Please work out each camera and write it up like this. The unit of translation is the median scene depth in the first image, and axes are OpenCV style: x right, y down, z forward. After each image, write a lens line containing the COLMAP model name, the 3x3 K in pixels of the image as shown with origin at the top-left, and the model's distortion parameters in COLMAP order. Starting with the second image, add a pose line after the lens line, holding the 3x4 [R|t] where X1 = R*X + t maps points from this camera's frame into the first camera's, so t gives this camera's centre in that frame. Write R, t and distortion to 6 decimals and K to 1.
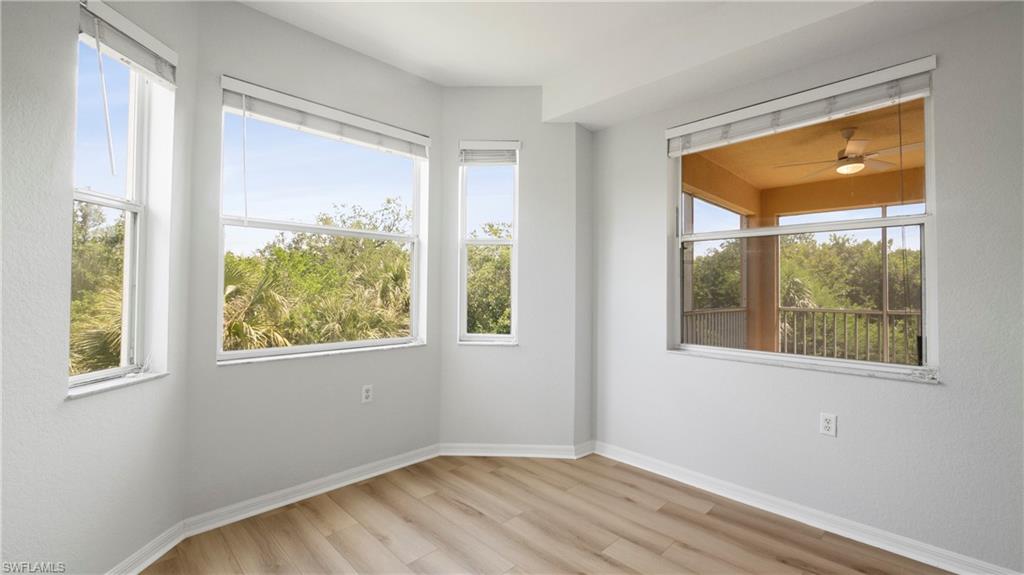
lens RADIAL K [[424.8, 0, 511.1], [0, 424.8, 282.6], [0, 0, 1]] dist [-0.001680, 0.000084]
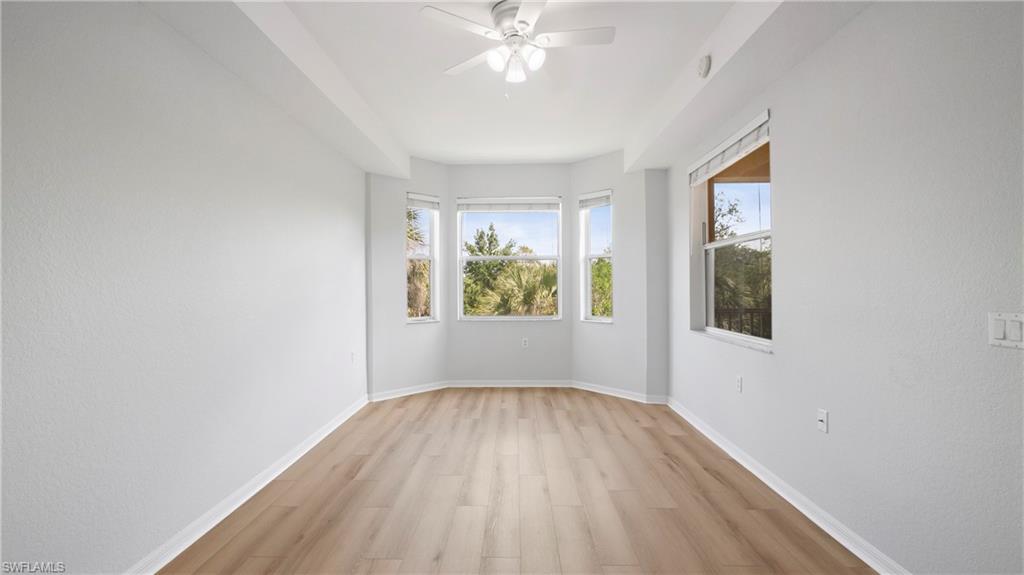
lens RADIAL K [[438.1, 0, 512.0], [0, 438.1, 287.5], [0, 0, 1]] dist [-0.000843, -0.000094]
pose [[0.698557, -0.012104, -0.715452, 0.942910], [0.023021, 0.999720, 0.005564, 0.002105], [0.715184, -0.020357, 0.698640, -0.374370]]
